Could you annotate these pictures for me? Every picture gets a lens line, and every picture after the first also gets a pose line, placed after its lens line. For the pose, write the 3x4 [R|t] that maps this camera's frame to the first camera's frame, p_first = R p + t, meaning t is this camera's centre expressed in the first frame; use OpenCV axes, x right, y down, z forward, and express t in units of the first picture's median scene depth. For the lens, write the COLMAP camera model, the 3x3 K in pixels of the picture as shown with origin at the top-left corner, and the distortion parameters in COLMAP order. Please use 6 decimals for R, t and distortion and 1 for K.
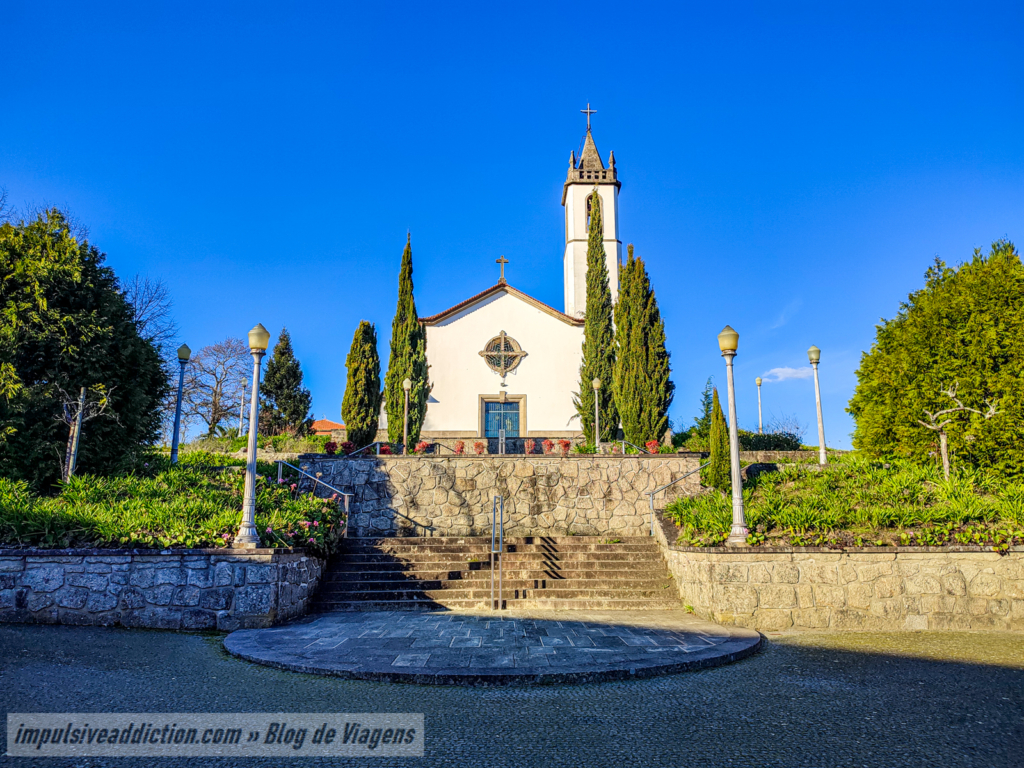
lens RADIAL K [[733.5, 0, 514.8], [0, 733.5, 386.9], [0, 0, 1]] dist [-0.003253, -0.003605]
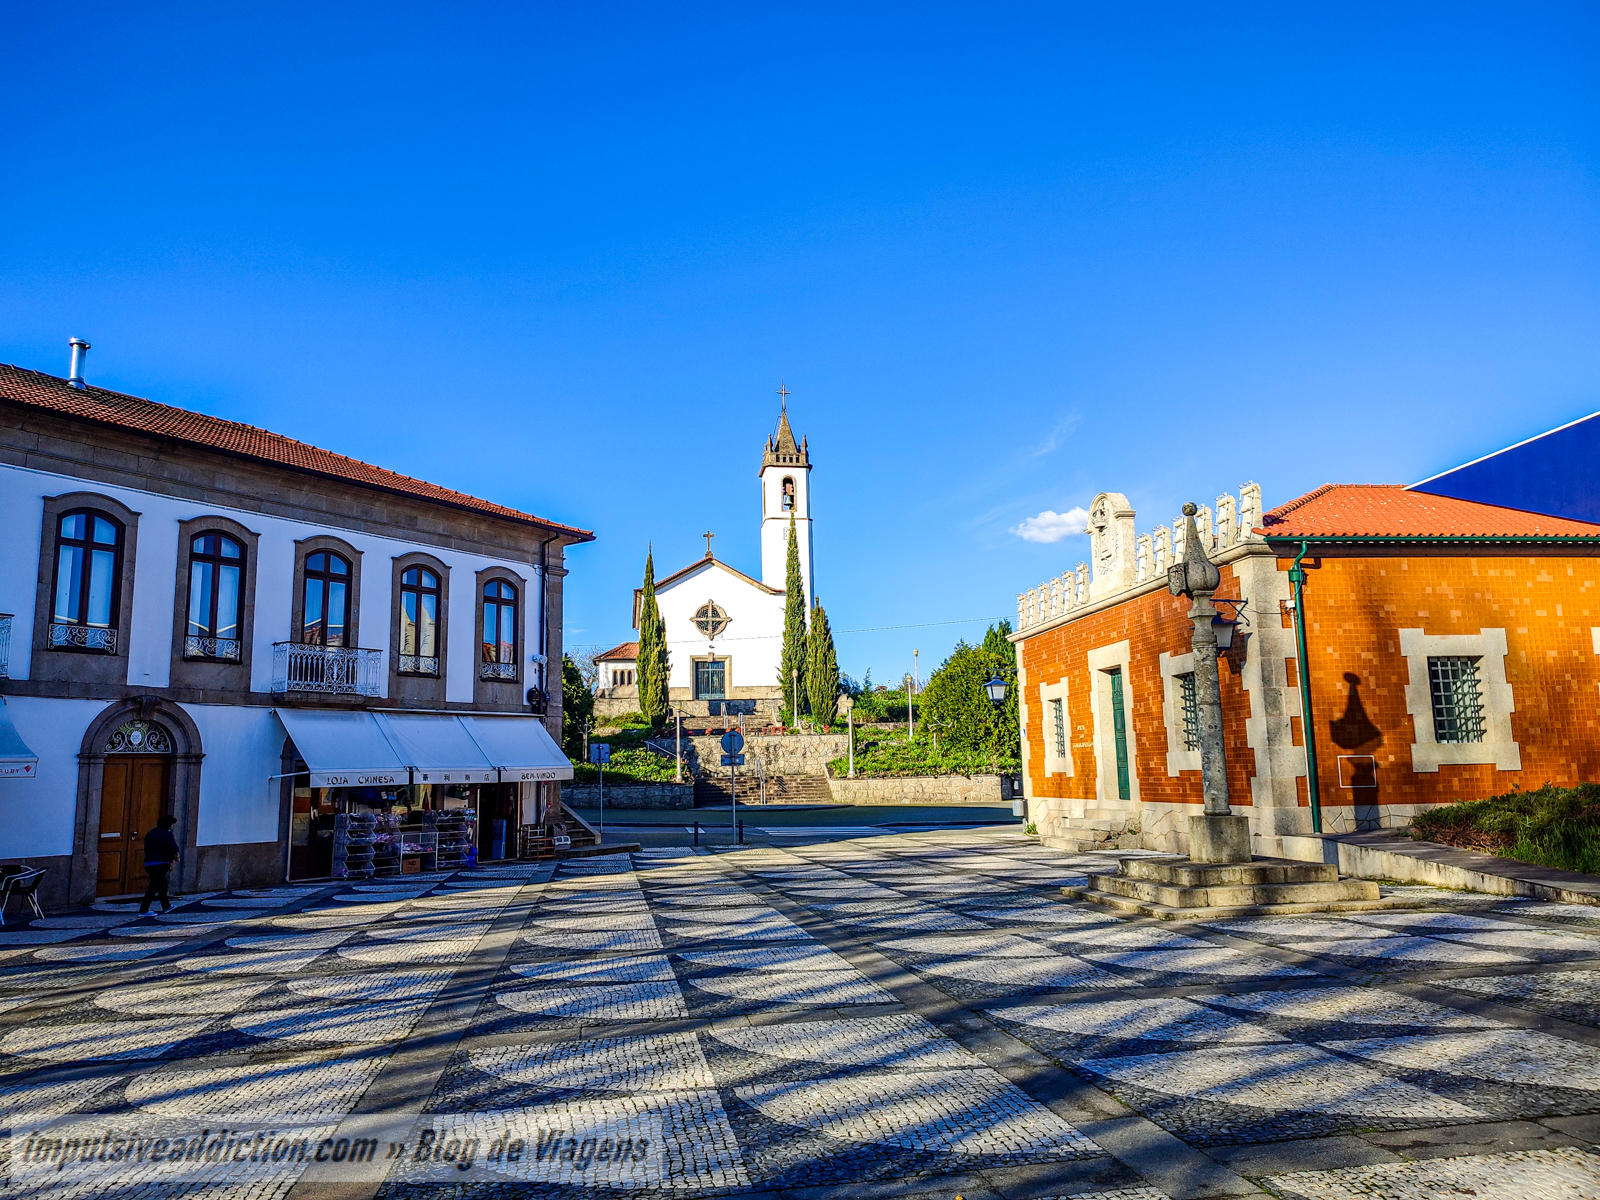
lens RADIAL K [[1146.1, 0, 796.2], [0, 1146.1, 597.4], [0, 0, 1]] dist [-0.003253, -0.003605]
pose [[0.991538, -0.002665, 0.129793, -0.155872], [-0.003678, 0.998811, 0.048602, -0.224928], [-0.129768, -0.048668, 0.990349, -1.078133]]
